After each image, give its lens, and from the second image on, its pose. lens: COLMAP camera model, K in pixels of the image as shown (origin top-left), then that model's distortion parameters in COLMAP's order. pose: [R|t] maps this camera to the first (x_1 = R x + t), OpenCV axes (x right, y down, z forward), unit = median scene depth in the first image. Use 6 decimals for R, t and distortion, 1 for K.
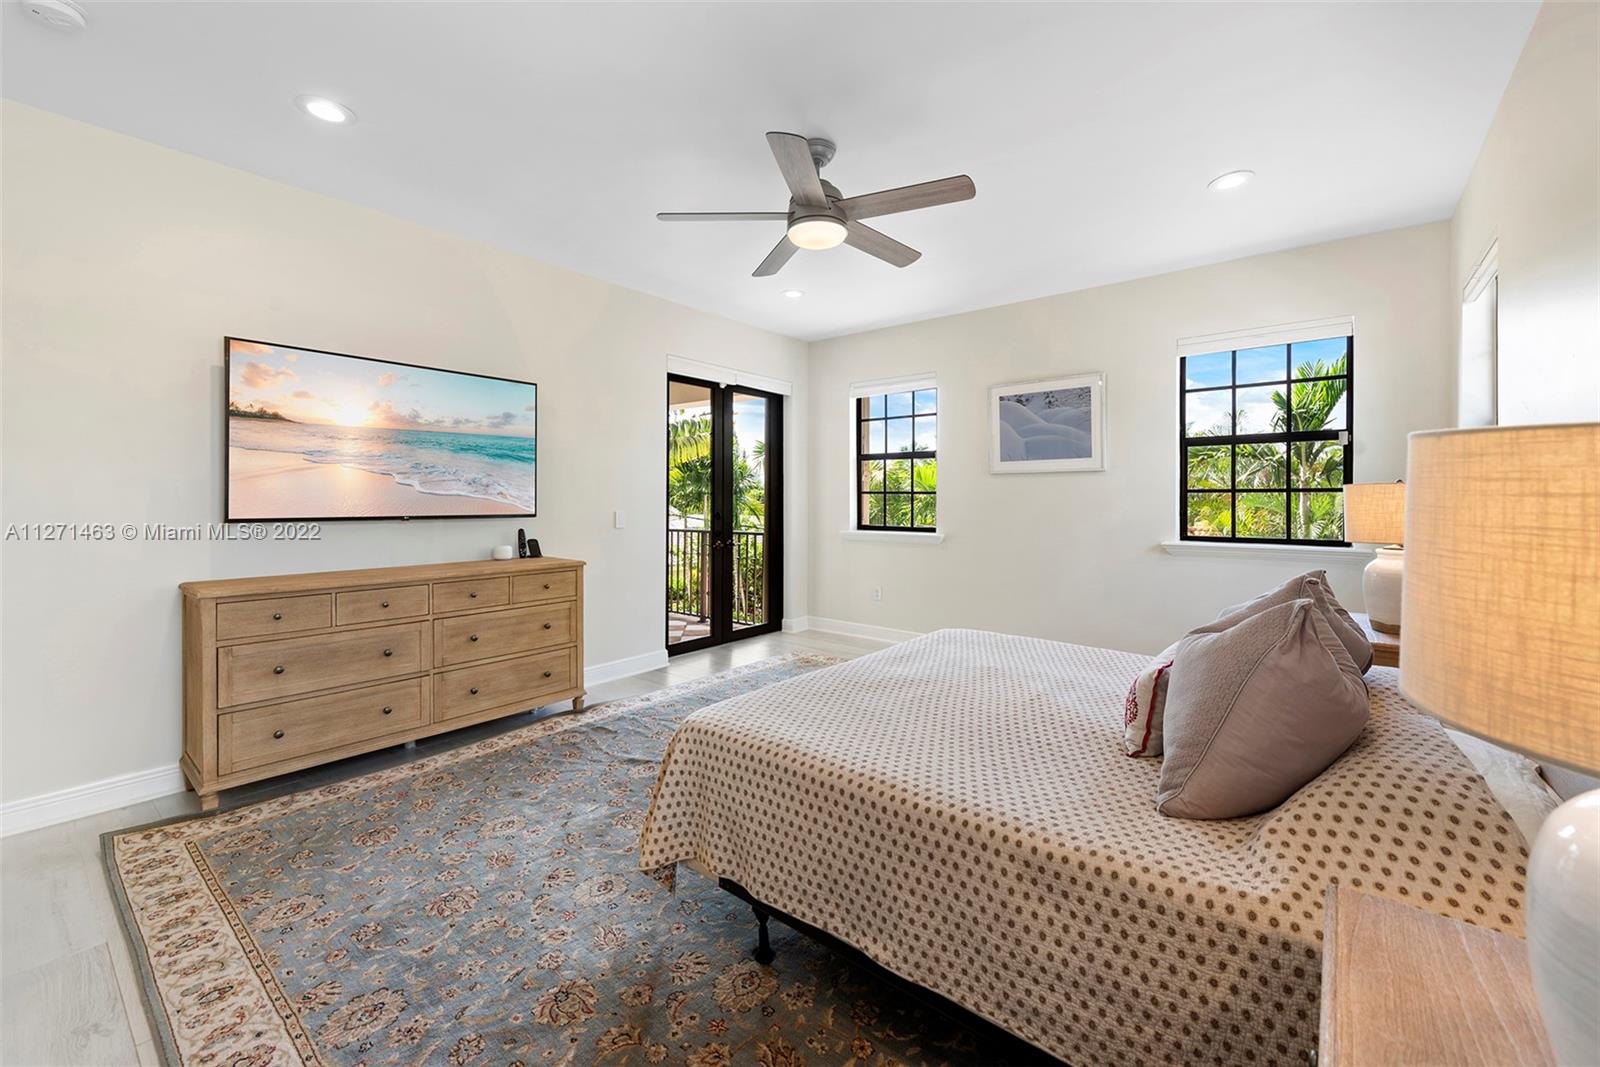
lens RADIAL K [[640.0, 0, 804.1], [0, 640.0, 500.5], [0, 0, 1]] dist [0.024673, -0.010665]
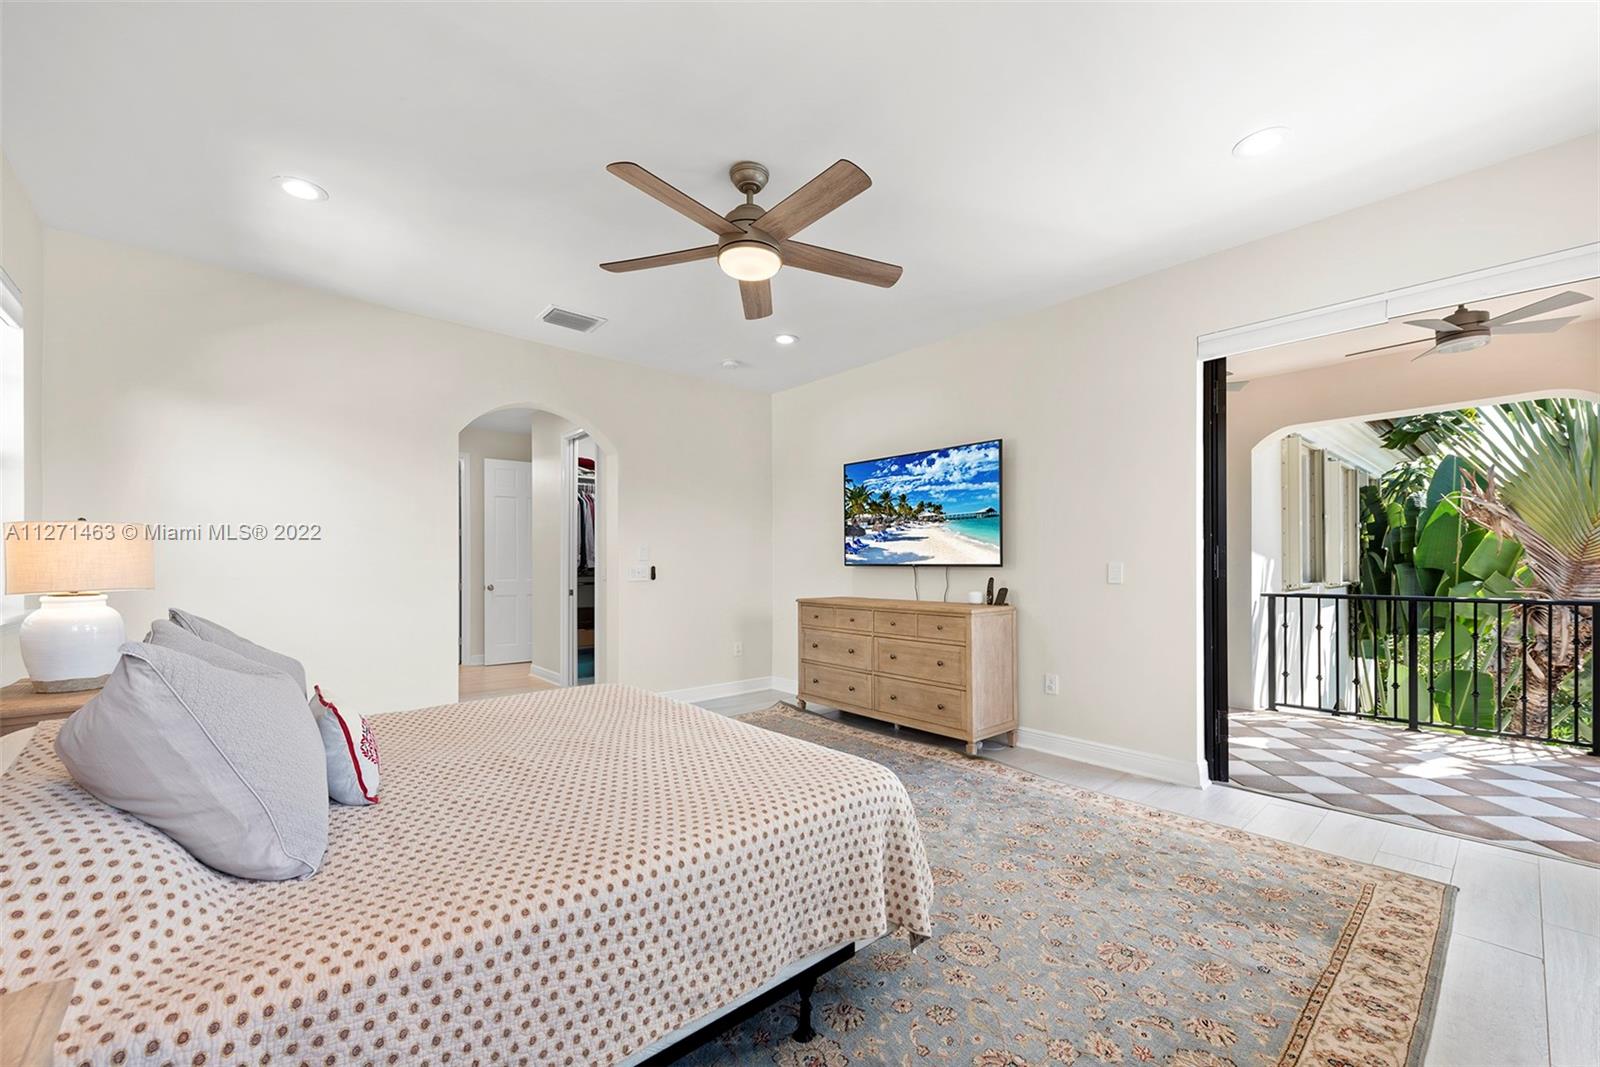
lens RADIAL K [[644.5, 0, 800.6], [0, 644.5, 528.3], [0, 0, 1]] dist [0.000478, -0.004585]
pose [[-0.171748, -0.054969, -0.983606, 0.828363], [-0.001279, 0.998454, -0.055576, 0.025762], [0.985140, -0.008287, -0.171552, 1.042318]]
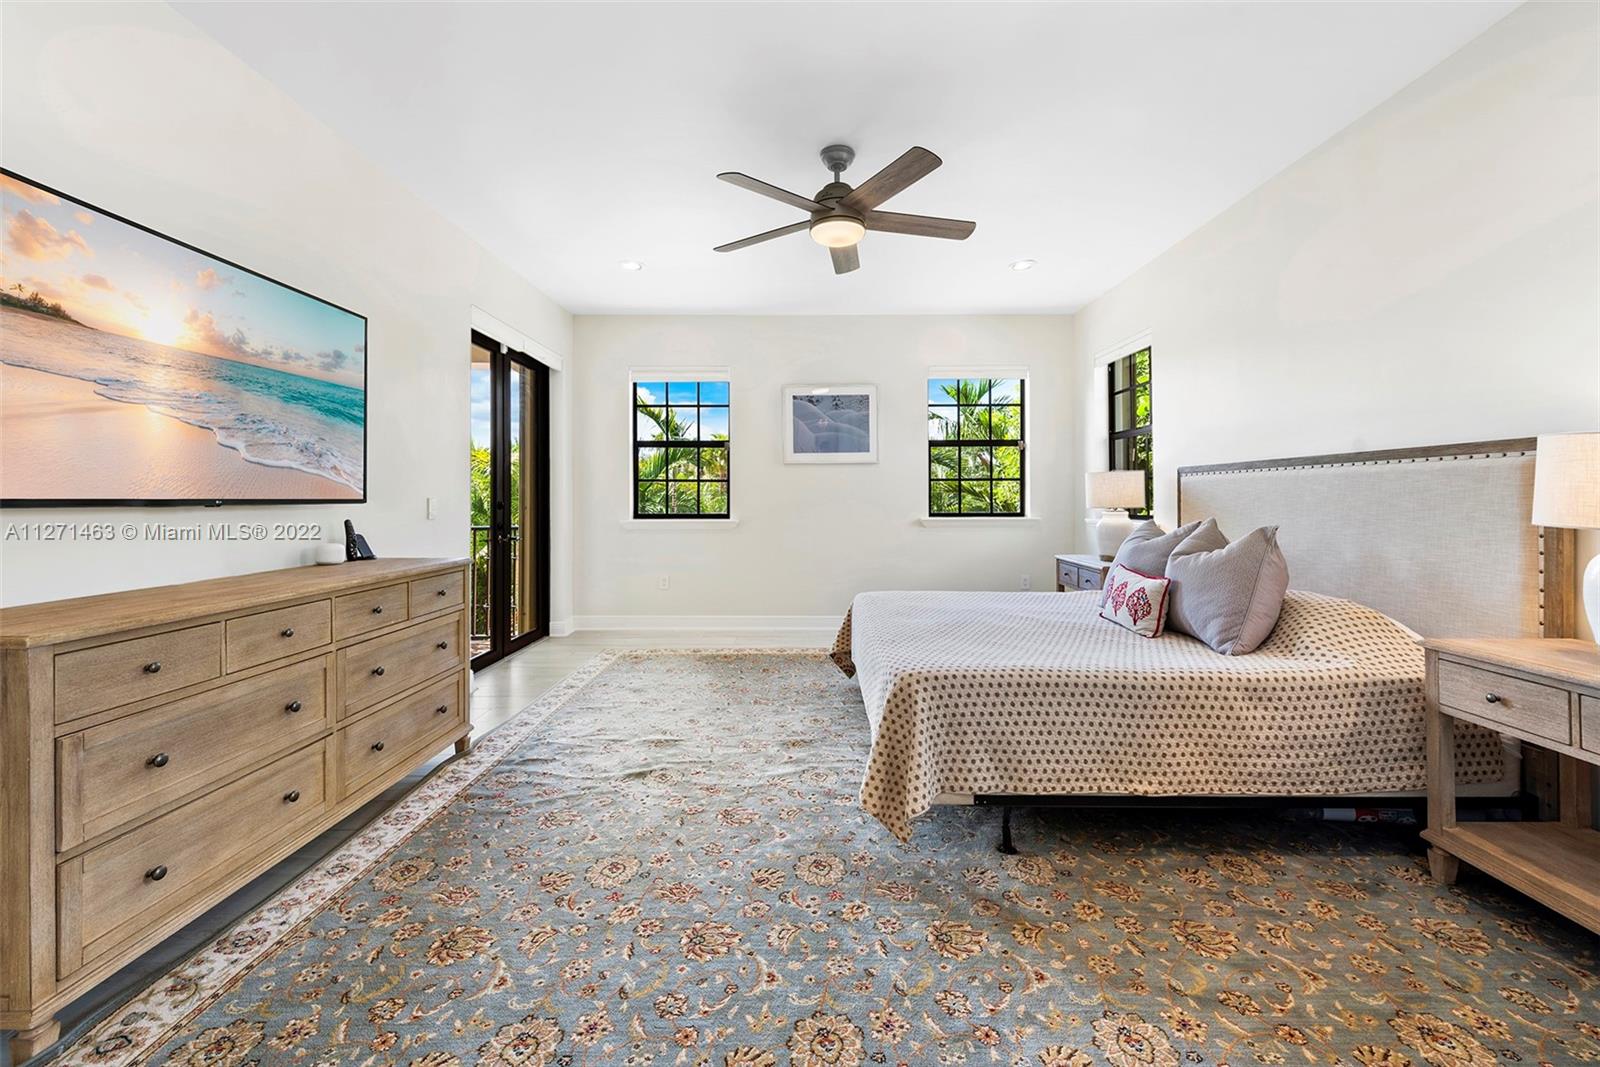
lens RADIAL K [[640.0, 0, 804.1], [0, 640.0, 500.5], [0, 0, 1]] dist [0.024673, -0.010665]
pose [[0.778718, -0.007074, 0.627335, -0.591025], [0.005589, 0.999975, 0.004339, 0.028050], [-0.627350, 0.000127, 0.778738, 0.164675]]
